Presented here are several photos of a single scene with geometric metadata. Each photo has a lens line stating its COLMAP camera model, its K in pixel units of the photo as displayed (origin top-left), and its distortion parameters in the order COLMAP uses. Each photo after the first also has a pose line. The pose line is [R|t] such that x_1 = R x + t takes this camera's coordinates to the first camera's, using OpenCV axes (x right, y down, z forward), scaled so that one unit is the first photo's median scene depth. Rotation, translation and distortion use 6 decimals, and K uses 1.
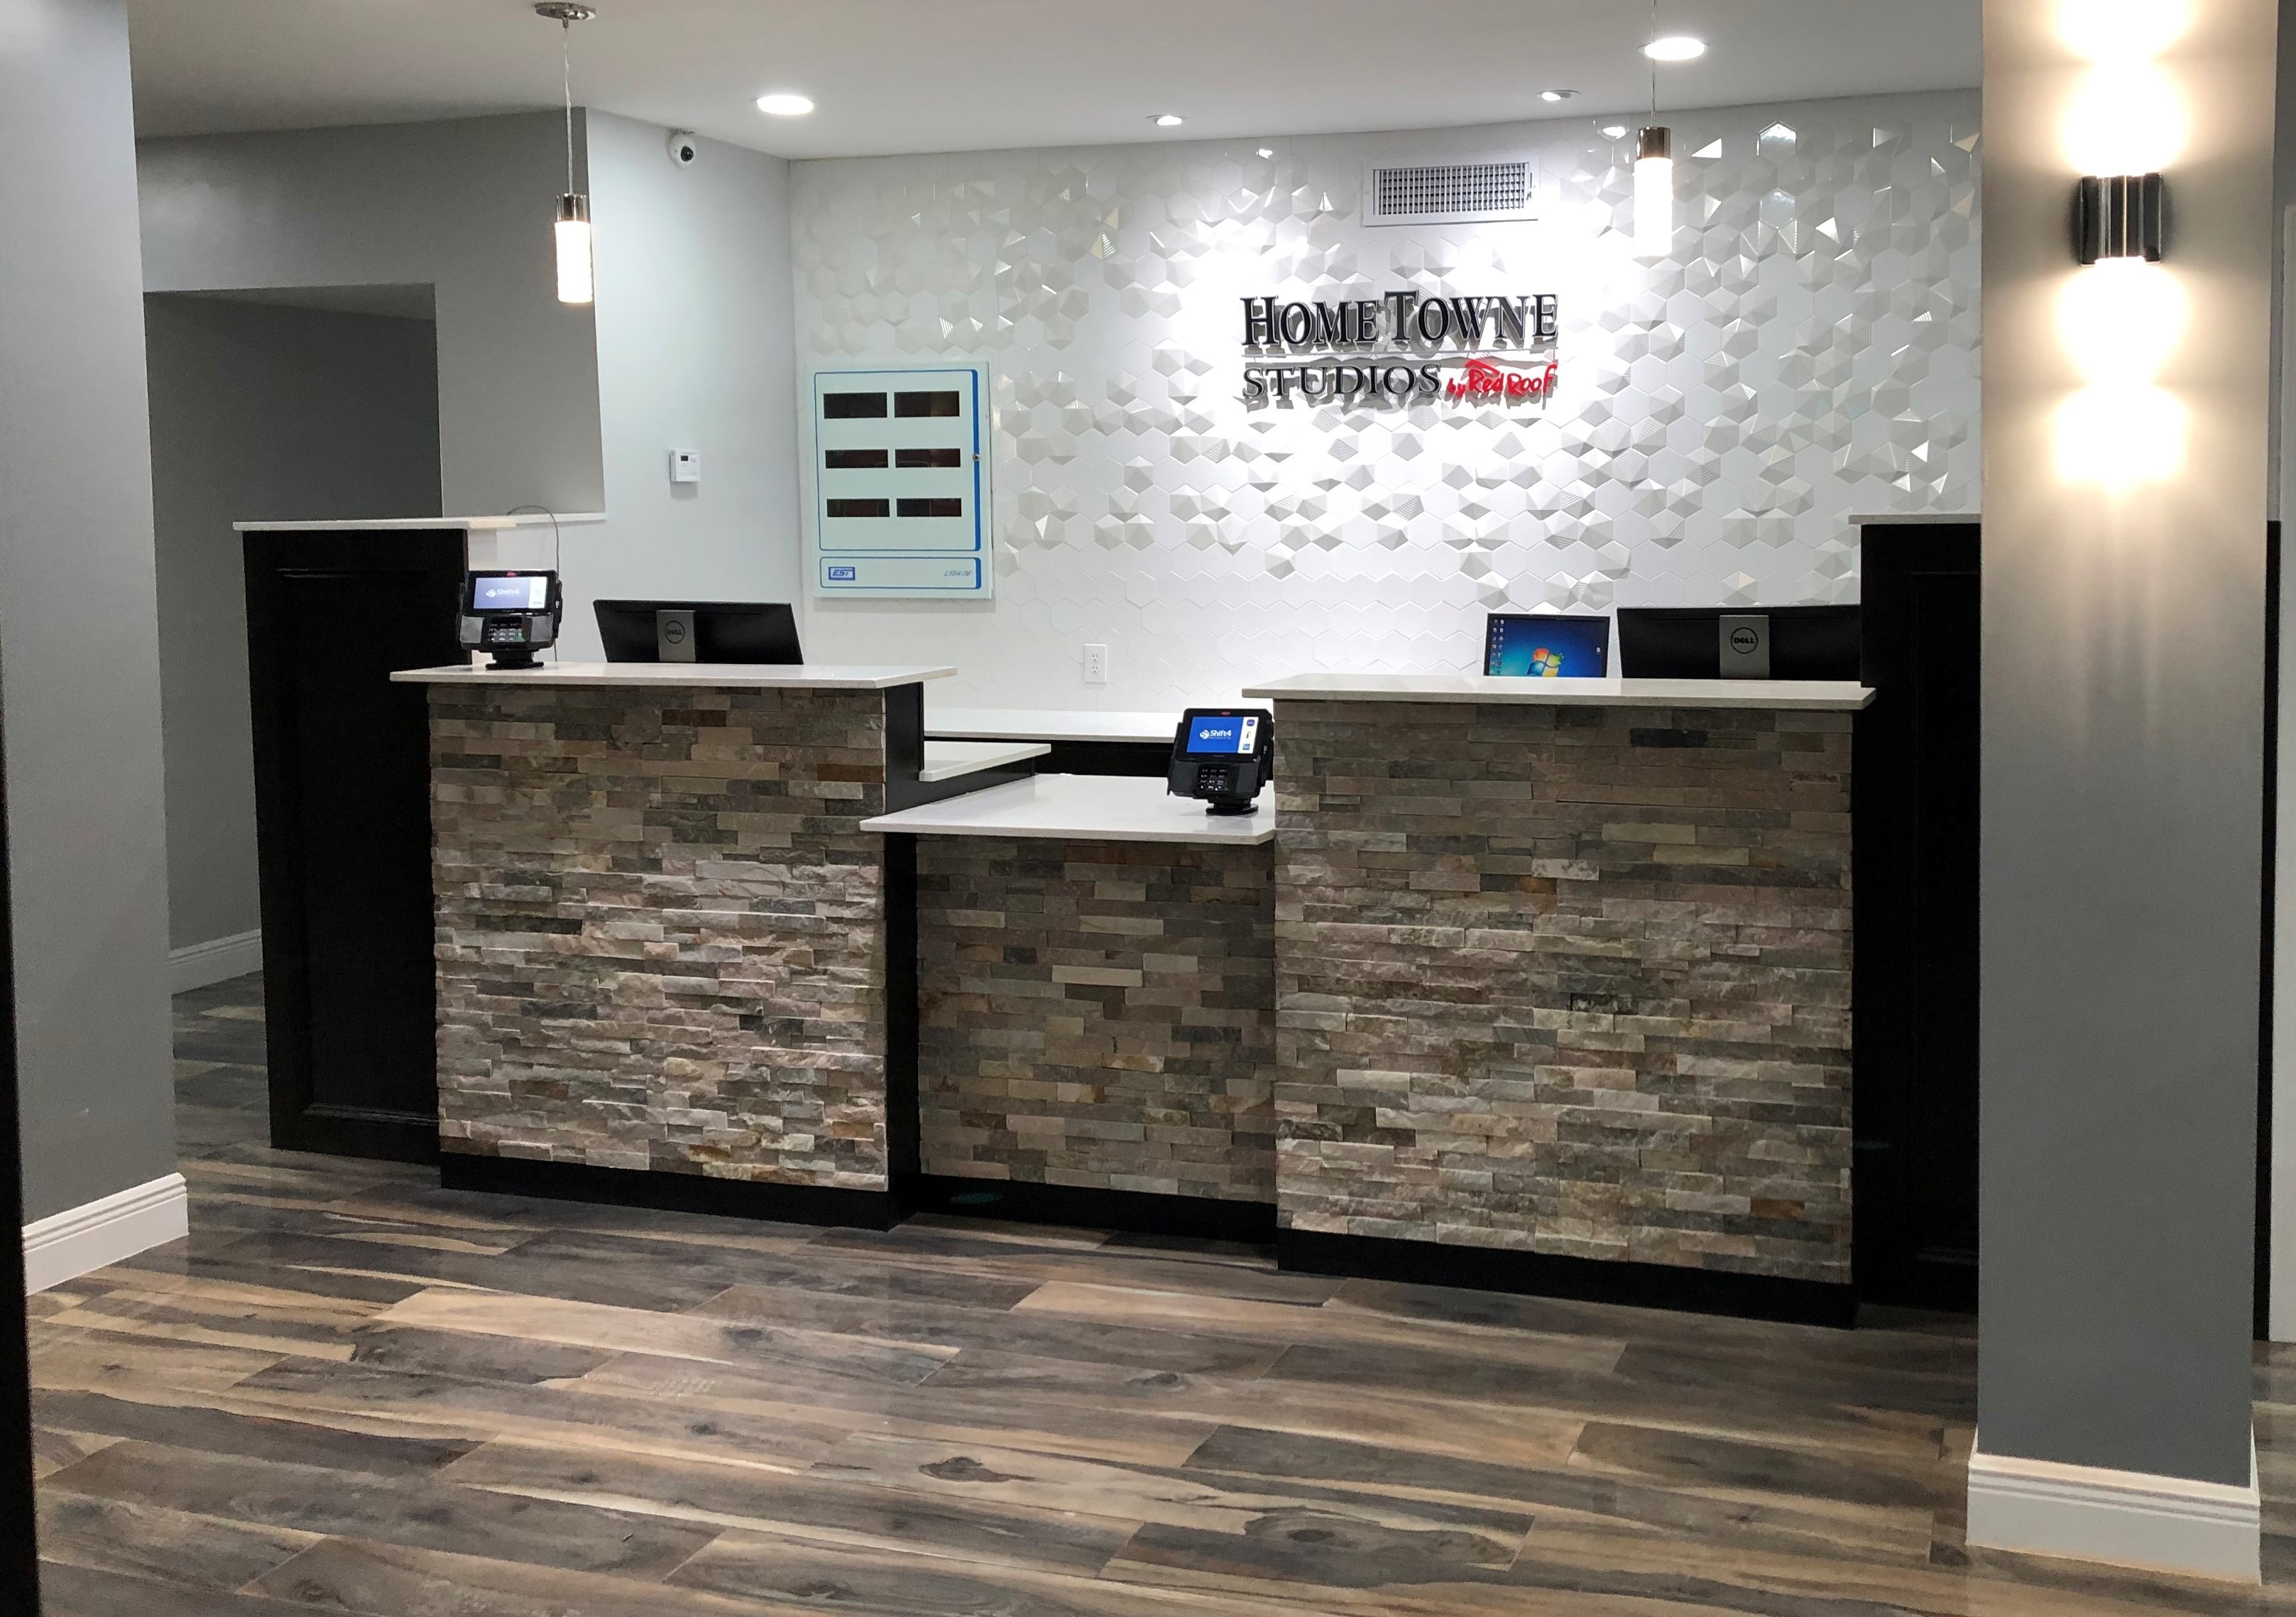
lens RADIAL K [[2294.1, 0, 1323.1], [0, 2294.1, 637.7], [0, 0, 1]] dist [0.234260, -0.864358]
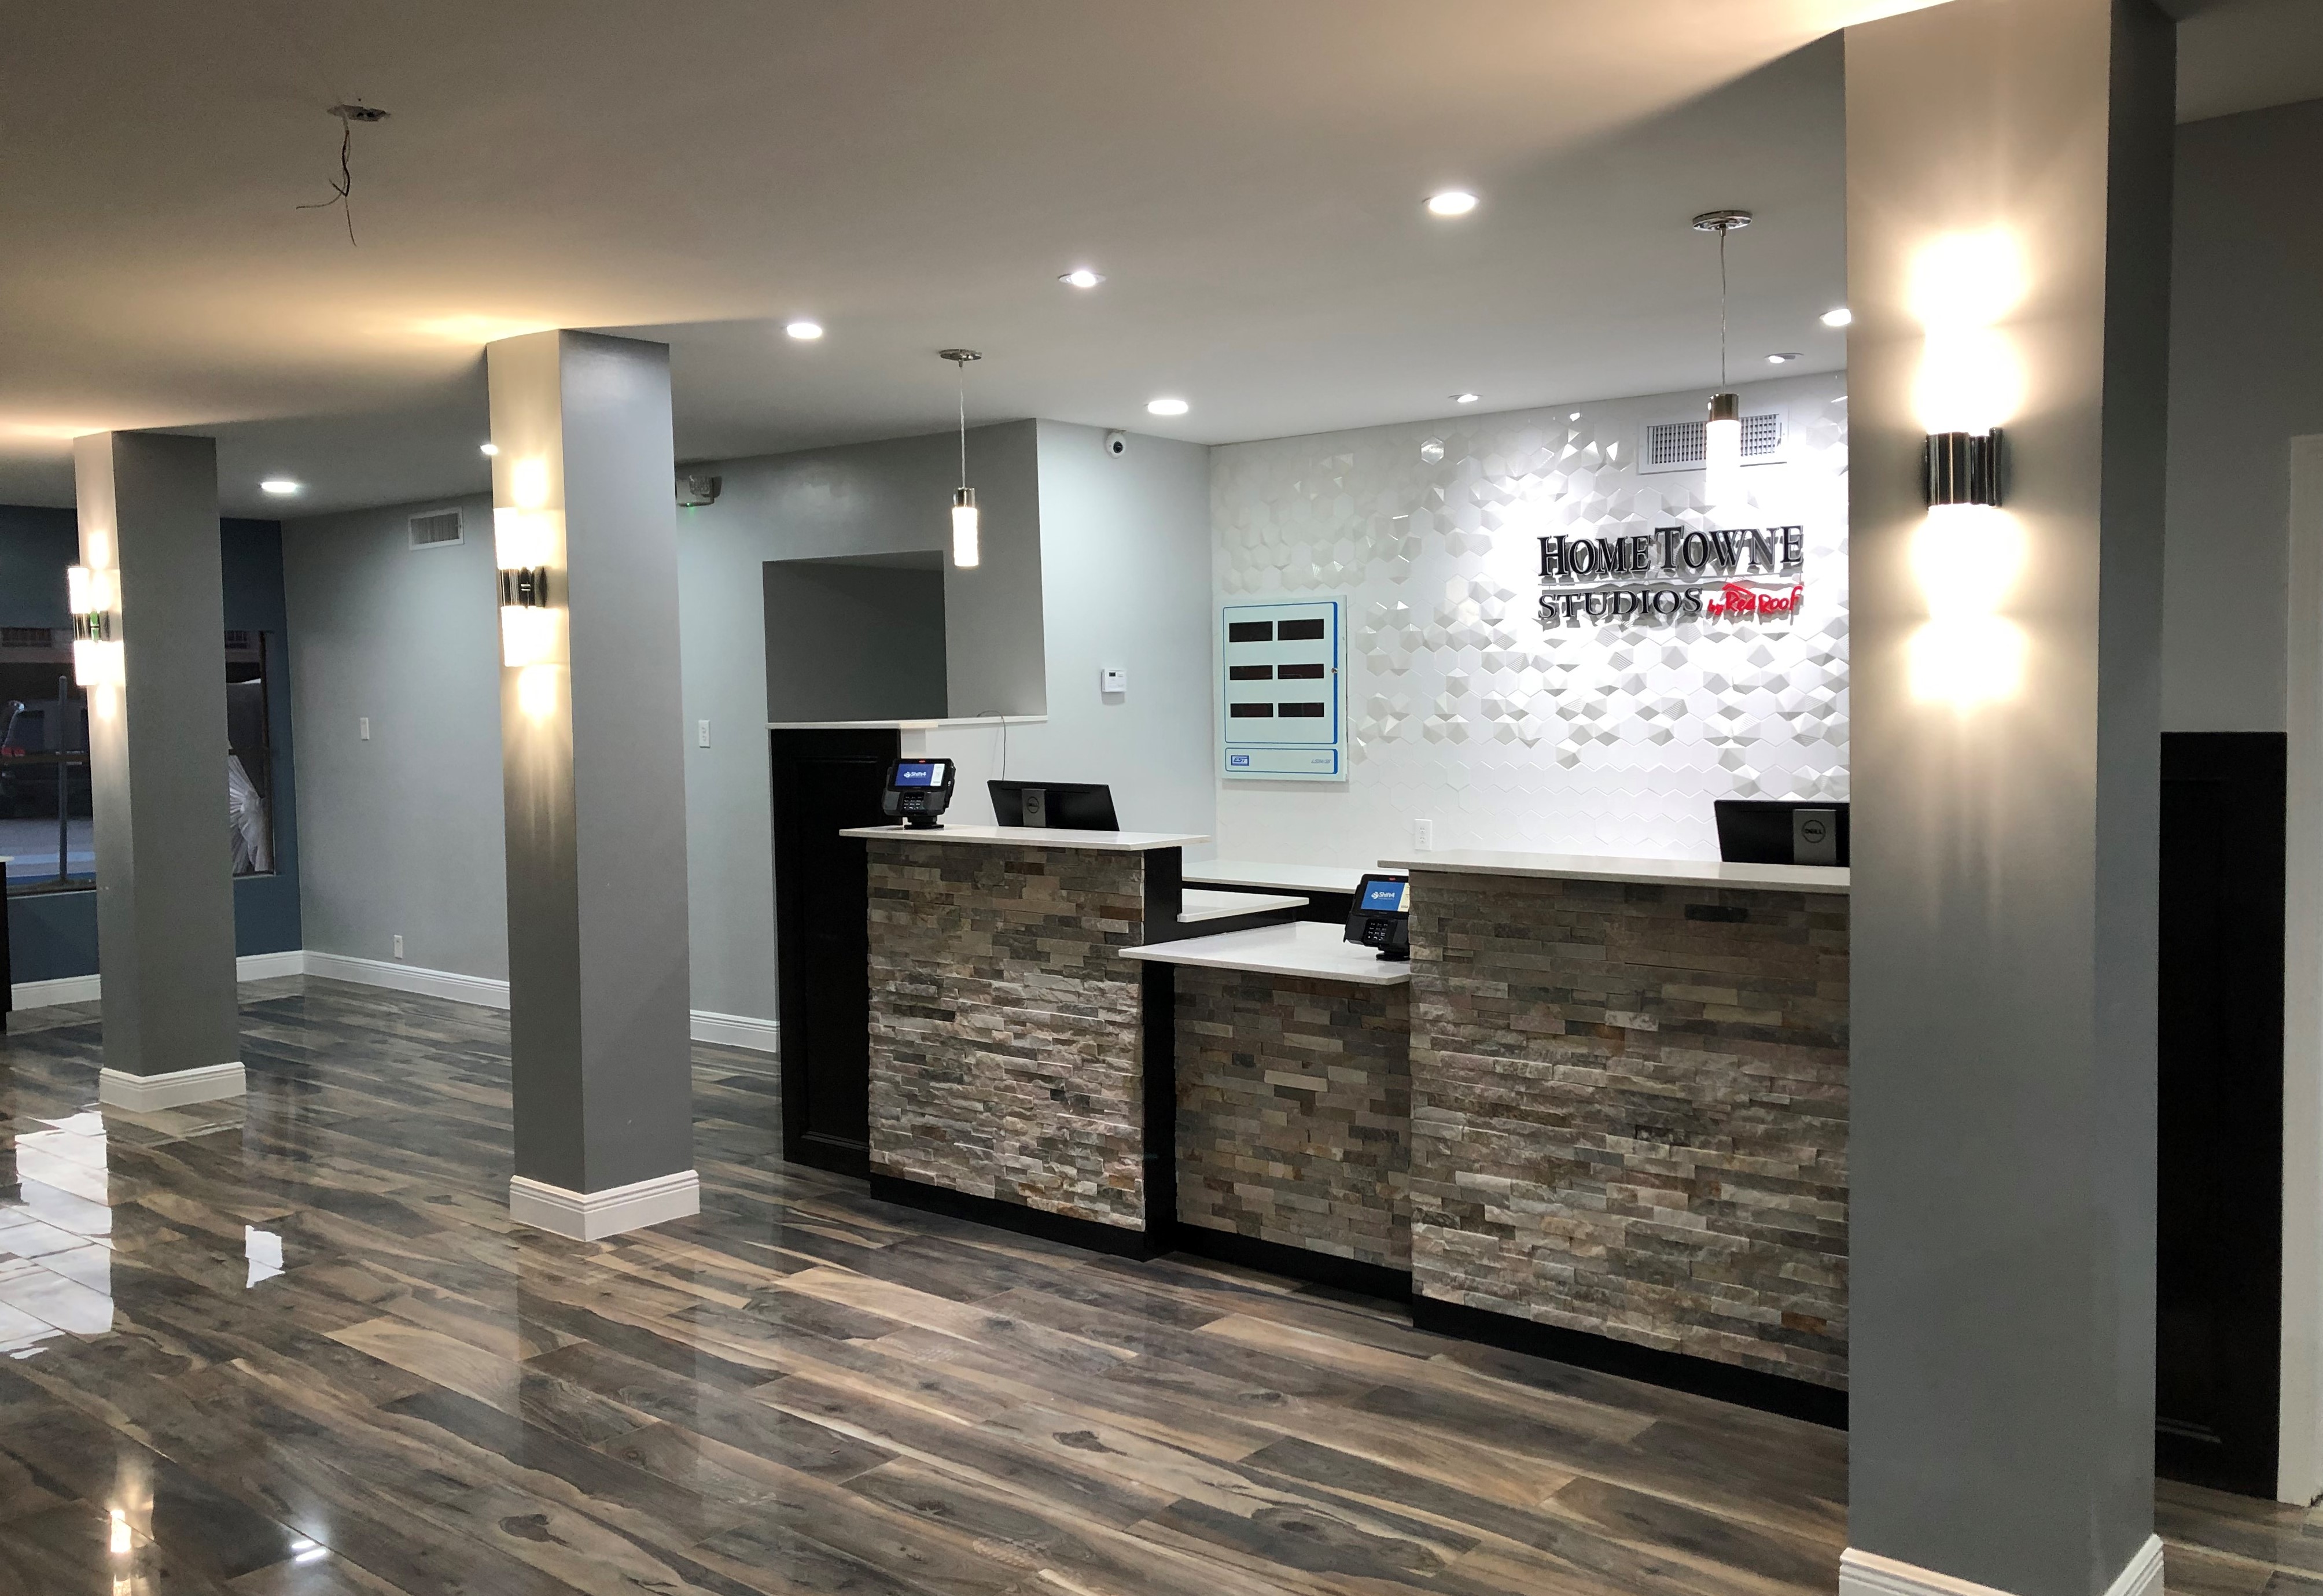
lens RADIAL K [[1870.5, 0, 1161.5], [0, 1870.5, 798.0], [0, 0, 1]] dist [0.196881, -0.695639]
pose [[0.932307, 0.018201, -0.361210, 0.195143], [-0.019820, 0.999803, -0.000775, -0.007324], [0.361125, 0.007882, 0.932484, 0.002105]]
